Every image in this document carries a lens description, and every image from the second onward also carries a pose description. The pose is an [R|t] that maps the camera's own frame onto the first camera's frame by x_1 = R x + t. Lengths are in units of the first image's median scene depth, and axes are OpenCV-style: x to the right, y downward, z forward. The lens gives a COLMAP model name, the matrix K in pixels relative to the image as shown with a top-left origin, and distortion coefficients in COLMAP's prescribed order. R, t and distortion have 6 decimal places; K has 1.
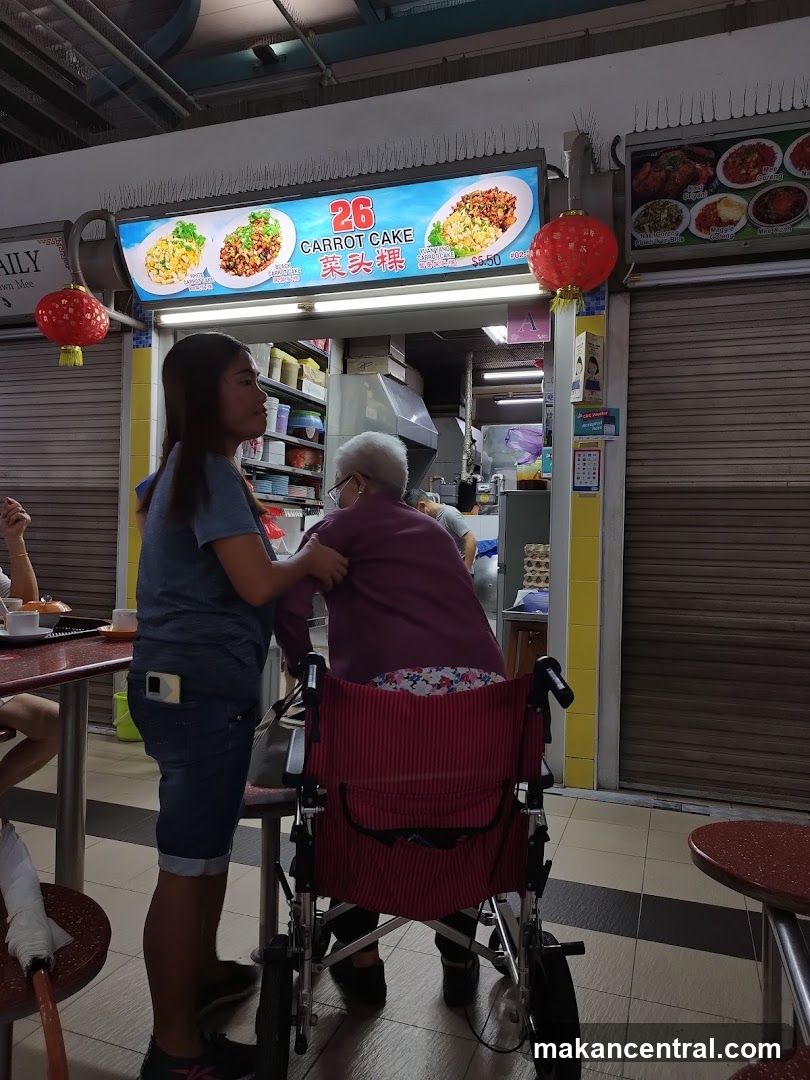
lens RADIAL K [[792.8, 0, 405.0], [0, 792.8, 540.0], [0, 0, 1]] dist [0.001347, -0.003587]
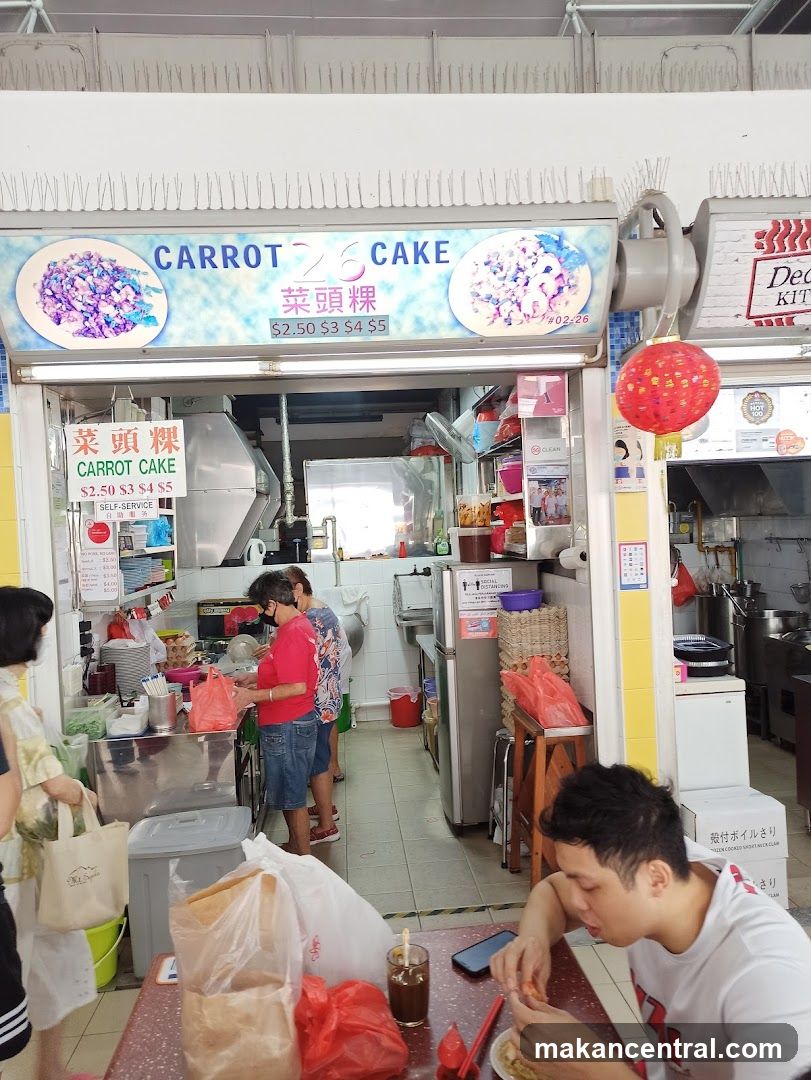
lens RADIAL K [[792.8, 0, 405.5], [0, 792.8, 540.0], [0, 0, 1]] dist [0.001347, -0.003587]
pose [[0.911175, -0.080058, 0.404166, -0.364100], [0.070716, 0.996772, 0.038015, -0.168370], [-0.405905, -0.006058, 0.913895, 0.285944]]
